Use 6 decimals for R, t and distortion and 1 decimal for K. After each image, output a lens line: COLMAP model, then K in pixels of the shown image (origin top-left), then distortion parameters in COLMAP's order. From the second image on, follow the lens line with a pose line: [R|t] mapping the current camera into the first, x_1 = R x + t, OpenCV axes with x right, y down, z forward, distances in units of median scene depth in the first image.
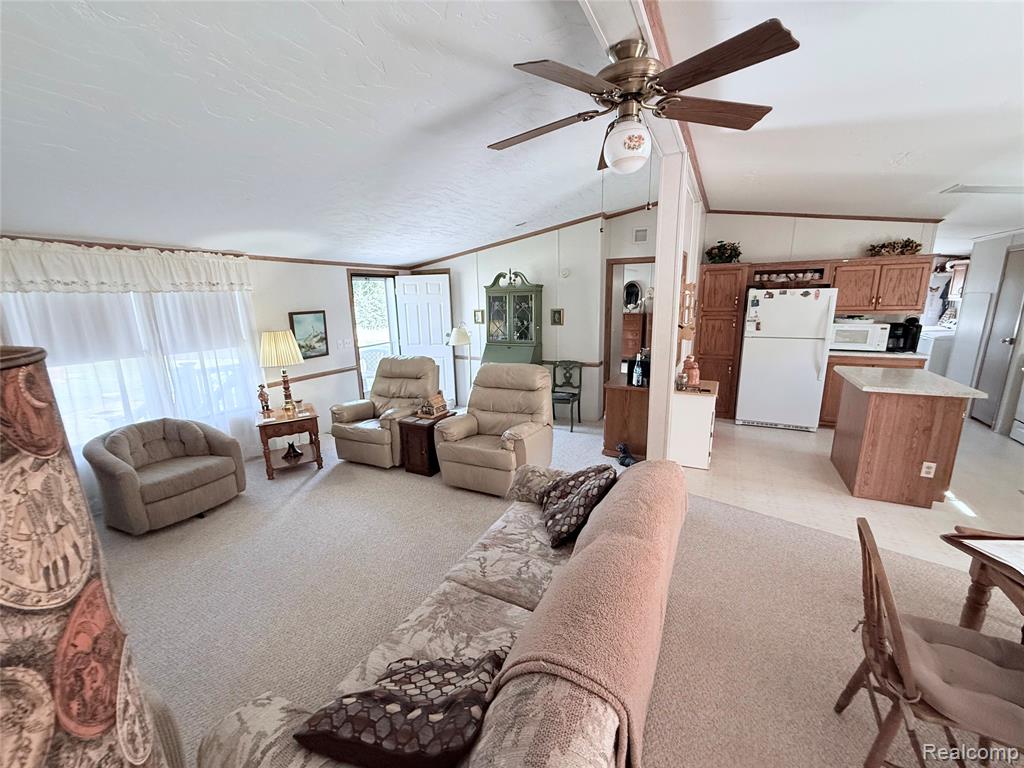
lens RADIAL K [[409.8, 0, 509.4], [0, 409.8, 386.8], [0, 0, 1]] dist [0.000602, 0.000124]
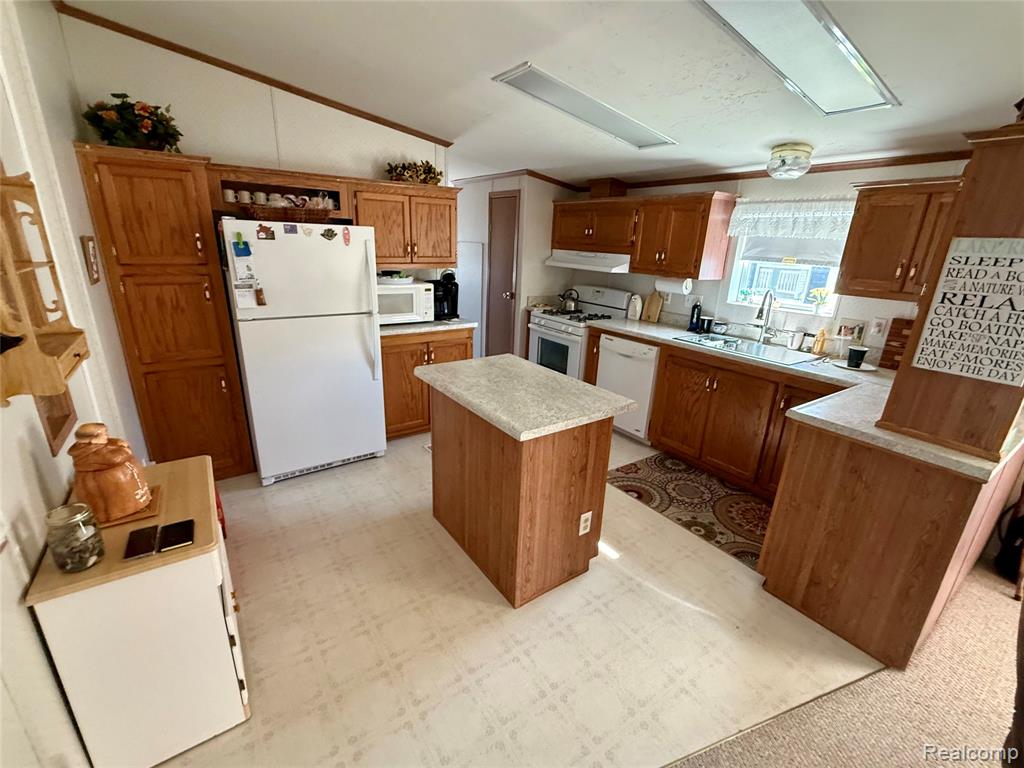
lens RADIAL K [[447.8, 0, 507.6], [0, 447.8, 387.8], [0, 0, 1]] dist [-0.000461, -0.000192]
pose [[0.470584, -0.241389, 0.848695, 0.267840], [0.146477, 0.969877, 0.194638, -0.104934], [-0.870112, 0.032721, 0.491766, 0.486479]]
